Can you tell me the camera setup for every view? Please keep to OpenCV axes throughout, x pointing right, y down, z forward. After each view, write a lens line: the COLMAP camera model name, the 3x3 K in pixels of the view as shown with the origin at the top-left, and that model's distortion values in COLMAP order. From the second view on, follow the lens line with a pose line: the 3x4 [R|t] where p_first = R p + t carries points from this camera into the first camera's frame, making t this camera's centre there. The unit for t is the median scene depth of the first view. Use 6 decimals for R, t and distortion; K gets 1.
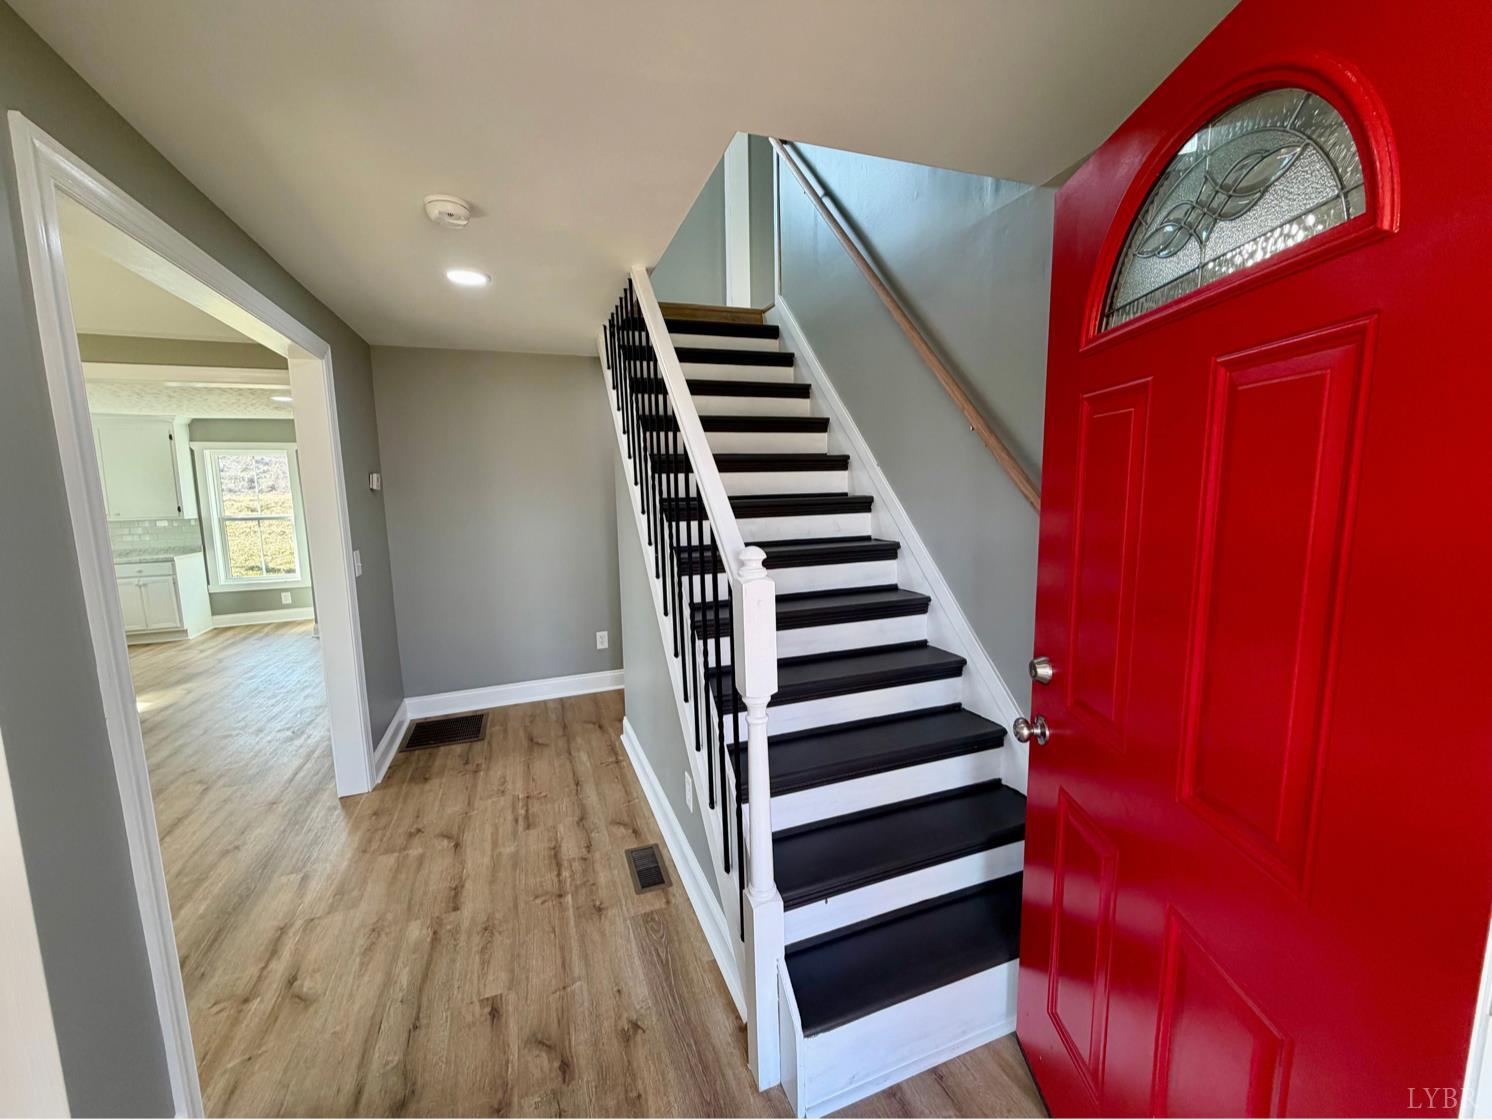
lens RADIAL K [[594.0, 0, 746.0], [0, 594.0, 560.0], [0, 0, 1]] dist [-0.000221, -0.000381]
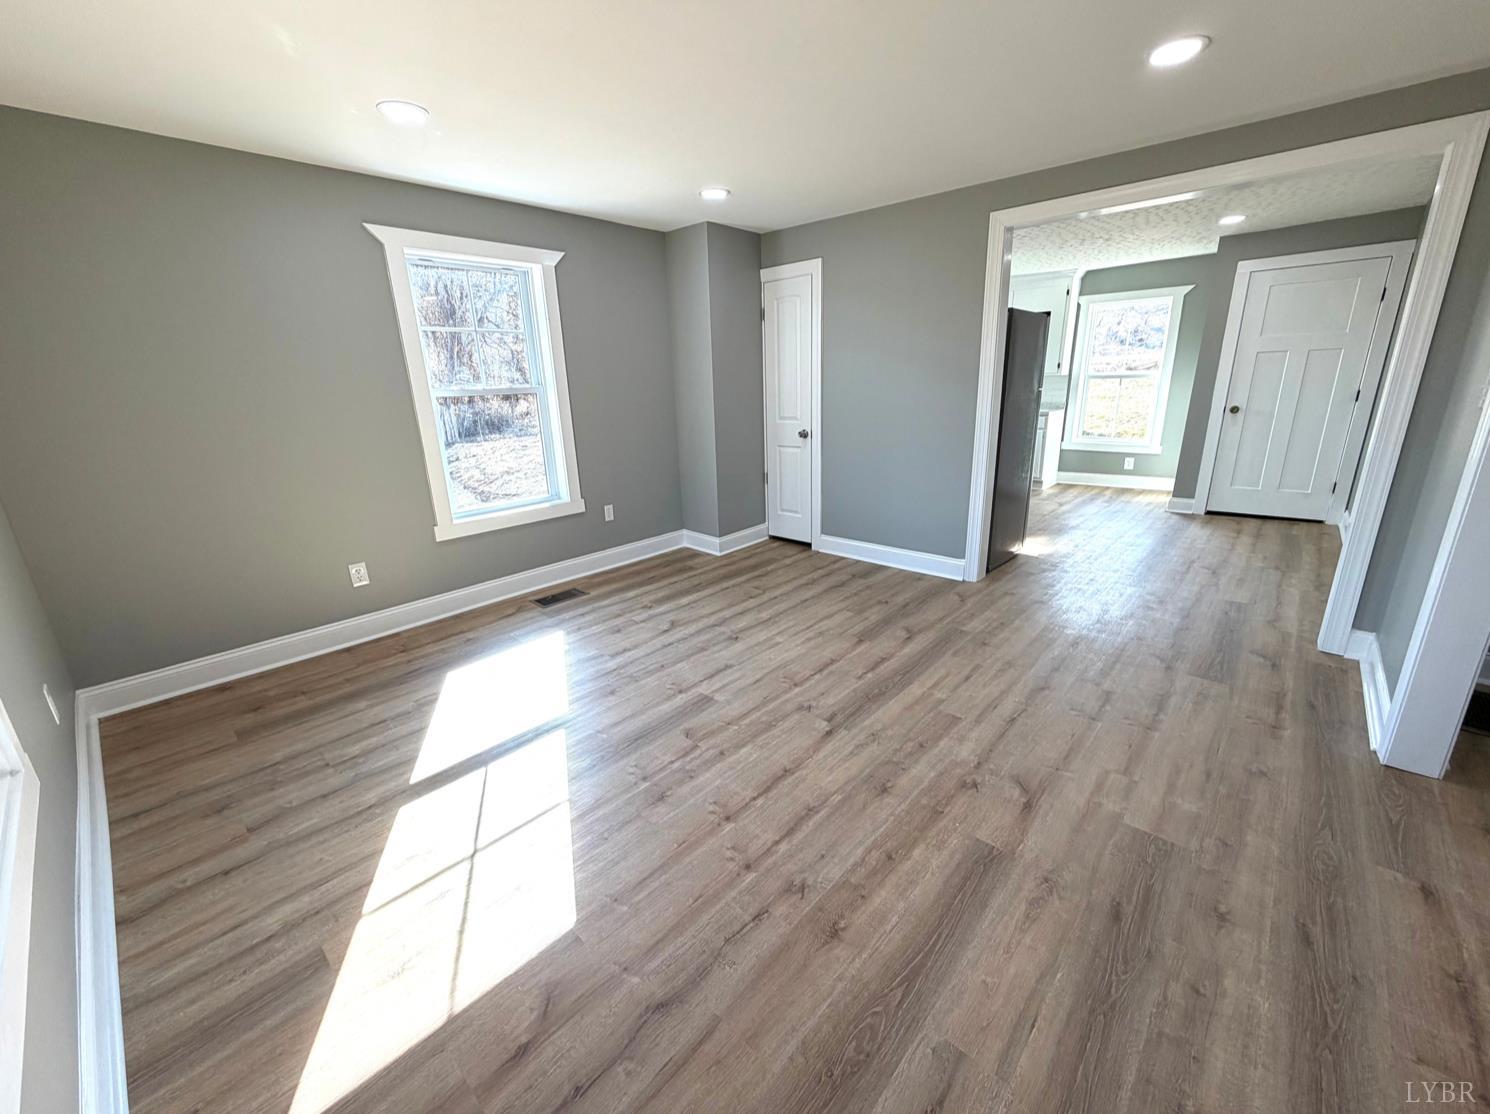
lens RADIAL K [[593.2, 0, 745.0], [0, 593.2, 557.0], [0, 0, 1]] dist [-0.000221, -0.000381]
pose [[0.456961, 0.264873, -0.849134, -0.492569], [-0.087302, 0.963380, 0.253529, 0.049940], [0.885192, -0.041722, 0.463351, 0.020751]]
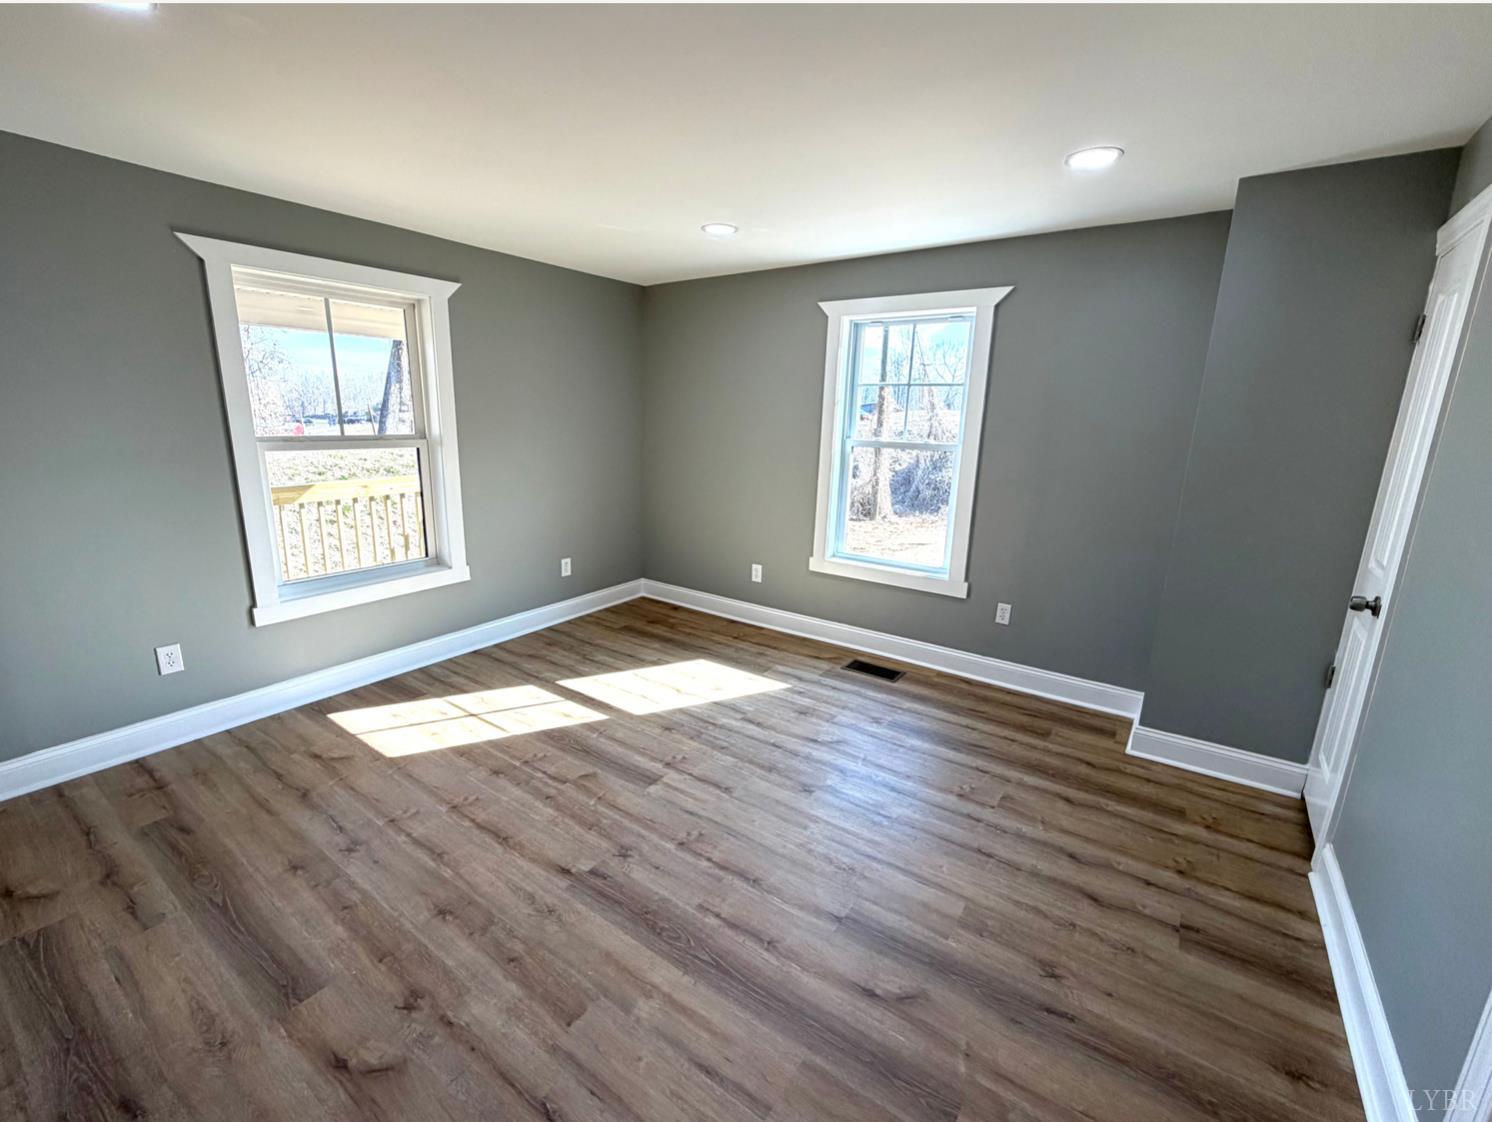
lens RADIAL K [[635.9, 0, 736.5], [0, 635.9, 564.7], [0, 0, 1]] dist [0.000535, 0.000801]
pose [[-0.827017, 0.129342, -0.547096, -0.855060], [-0.076715, 0.938105, 0.337749, -0.100224], [0.556918, 0.321294, -0.765906, 0.983806]]
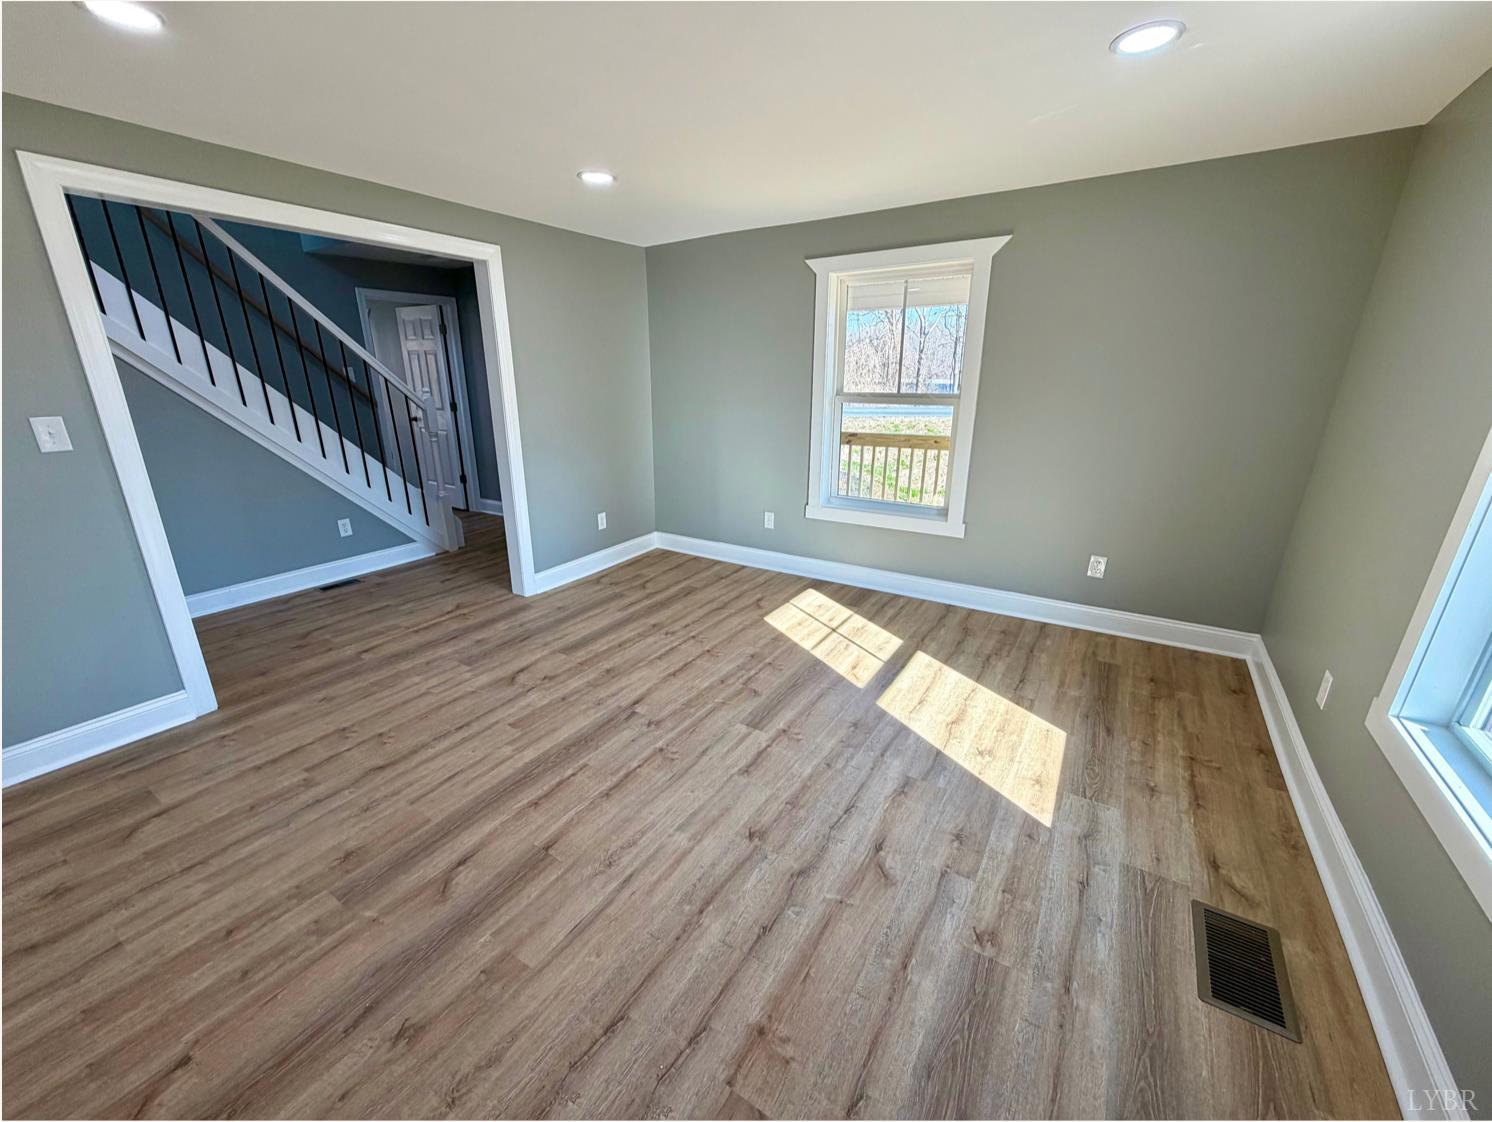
lens RADIAL K [[594.0, 0, 746.0], [0, 594.0, 561.0], [0, 0, 1]] dist [-0.000221, -0.000381]
pose [[-0.600868, -0.226513, 0.766583, -1.778347], [0.112821, 0.925378, 0.361866, -0.053098], [-0.791346, 0.303921, -0.530475, 0.744971]]
